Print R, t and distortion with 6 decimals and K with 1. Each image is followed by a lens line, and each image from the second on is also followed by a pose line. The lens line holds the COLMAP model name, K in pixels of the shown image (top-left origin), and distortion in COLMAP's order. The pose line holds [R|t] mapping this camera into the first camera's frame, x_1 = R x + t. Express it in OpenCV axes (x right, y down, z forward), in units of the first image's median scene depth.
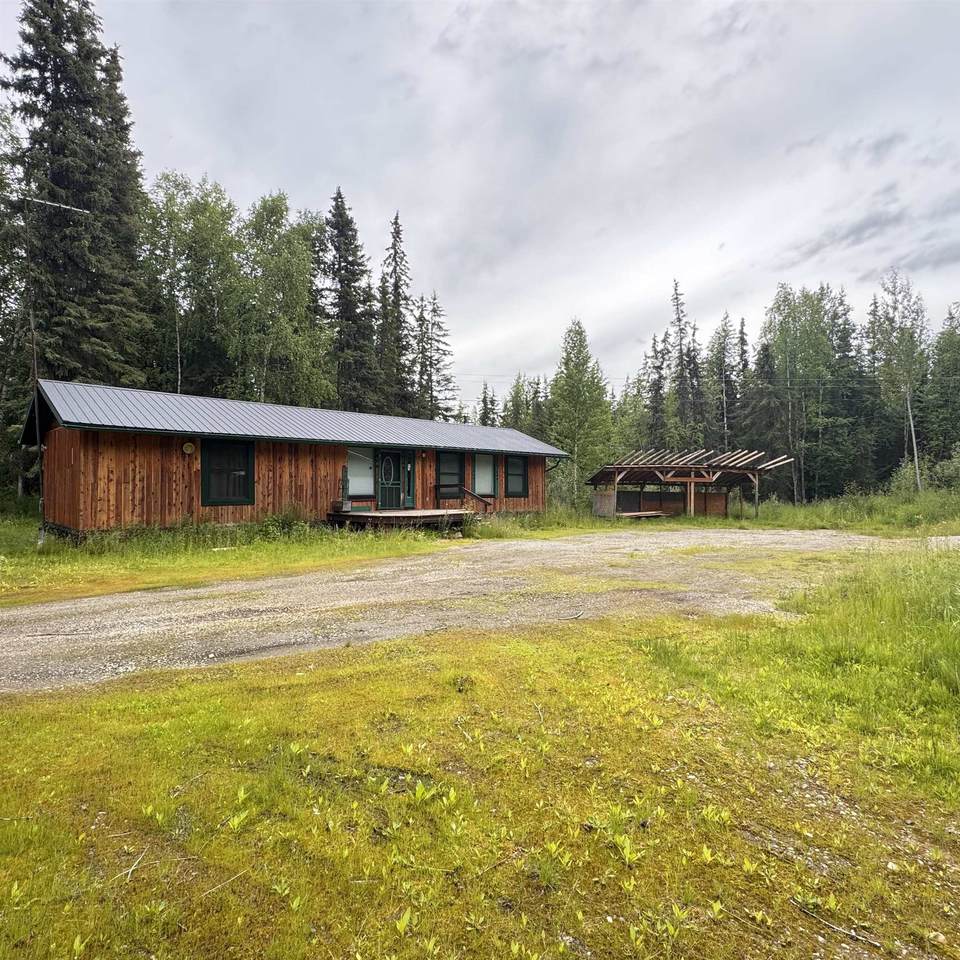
lens RADIAL K [[601.2, 0, 479.8], [0, 601.2, 482.7], [0, 0, 1]] dist [-0.010292, -0.001589]
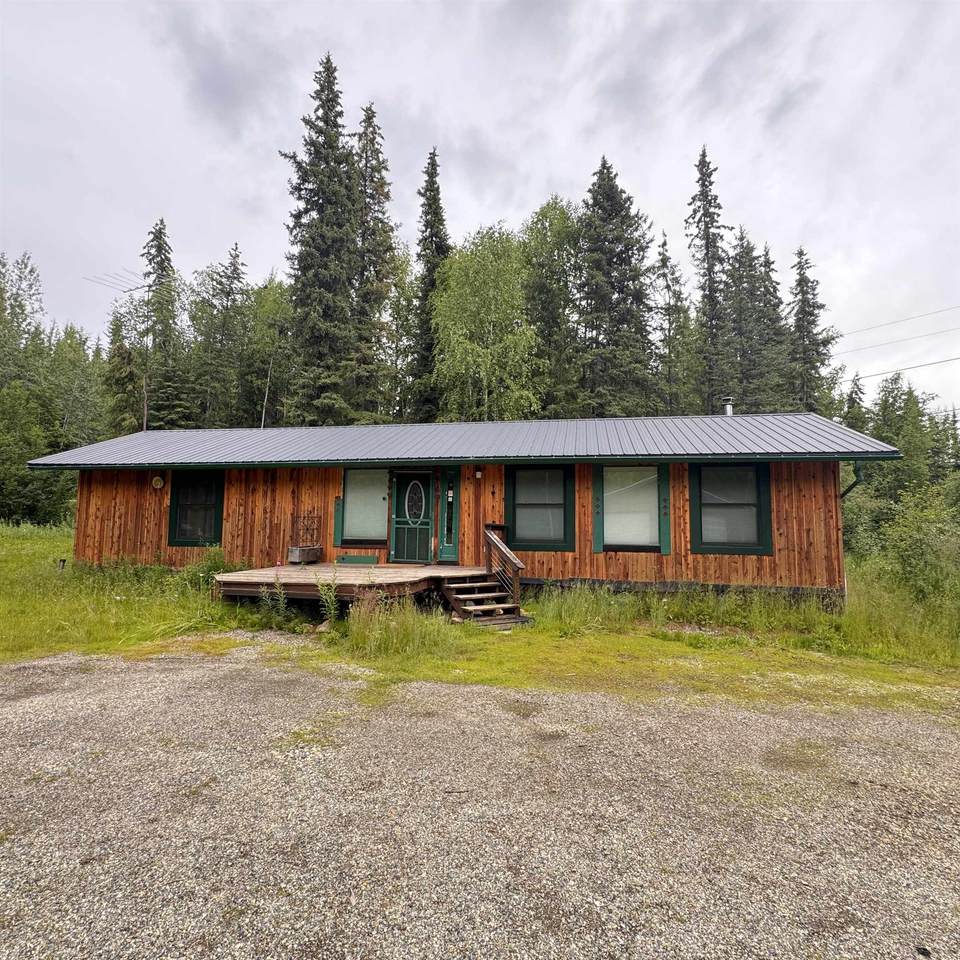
lens RADIAL K [[508.4, 0, 480.0], [0, 508.4, 481.1], [0, 0, 1]] dist [-0.005848, 0.000519]
pose [[0.556781, -0.055997, -0.828770, 0.387689], [-0.001177, 0.997671, -0.068200, -0.006018], [0.830659, 0.038948, 0.555418, 0.864831]]
